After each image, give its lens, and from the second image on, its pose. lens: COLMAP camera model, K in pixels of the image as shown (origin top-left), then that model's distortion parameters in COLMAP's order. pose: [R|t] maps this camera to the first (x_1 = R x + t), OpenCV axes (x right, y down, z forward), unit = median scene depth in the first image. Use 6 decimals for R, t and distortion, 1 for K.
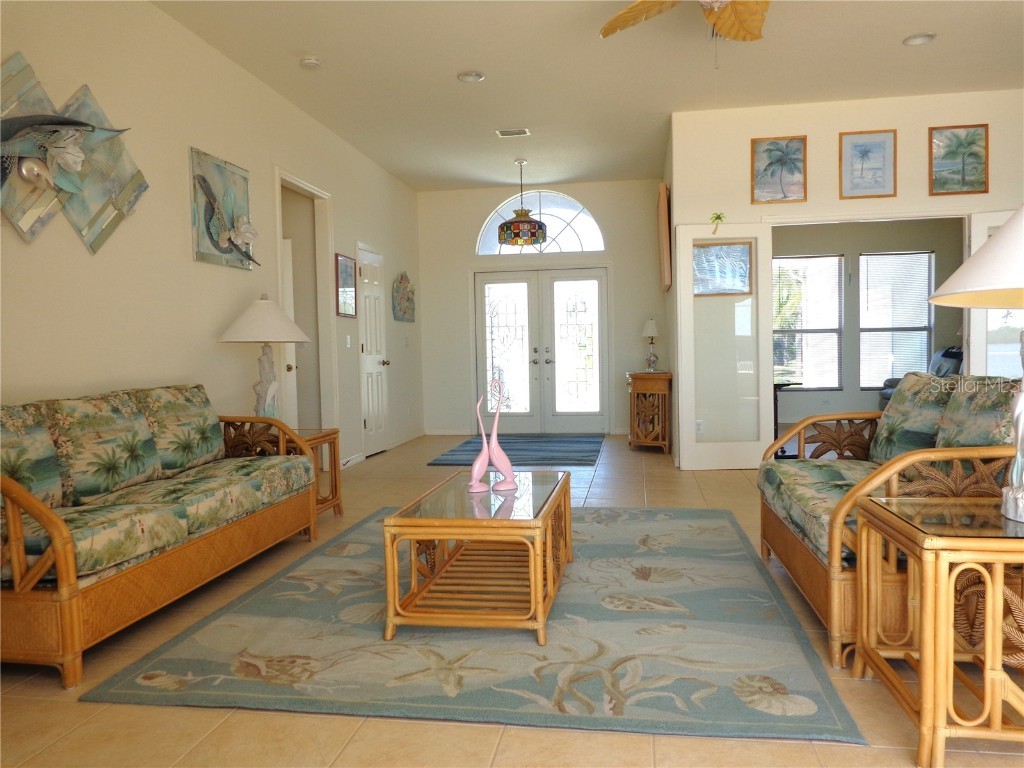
lens RADIAL K [[754.9, 0, 514.4], [0, 754.9, 385.5], [0, 0, 1]] dist [-0.003761, -0.004252]
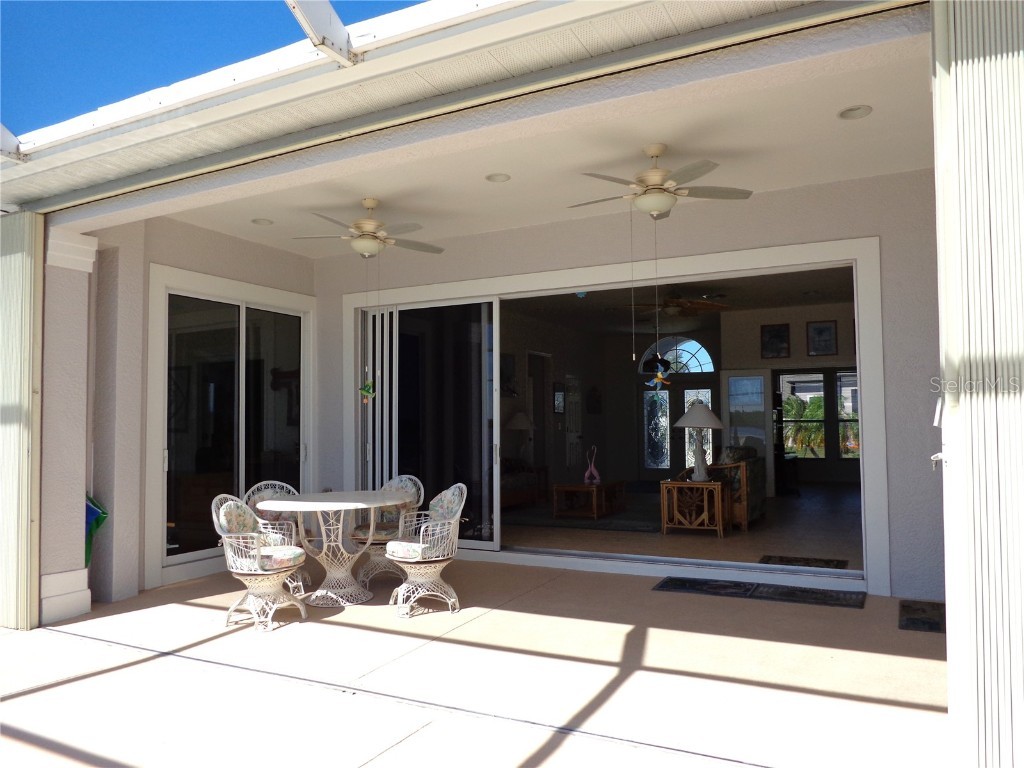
lens RADIAL K [[754.9, 0, 511.4], [0, 754.9, 390.3], [0, 0, 1]] dist [-0.003761, -0.004252]
pose [[0.947891, -0.001973, -0.318588, 0.323656], [-0.025677, 0.996255, -0.082564, 0.015981], [0.317558, 0.086442, 0.944291, -1.020199]]
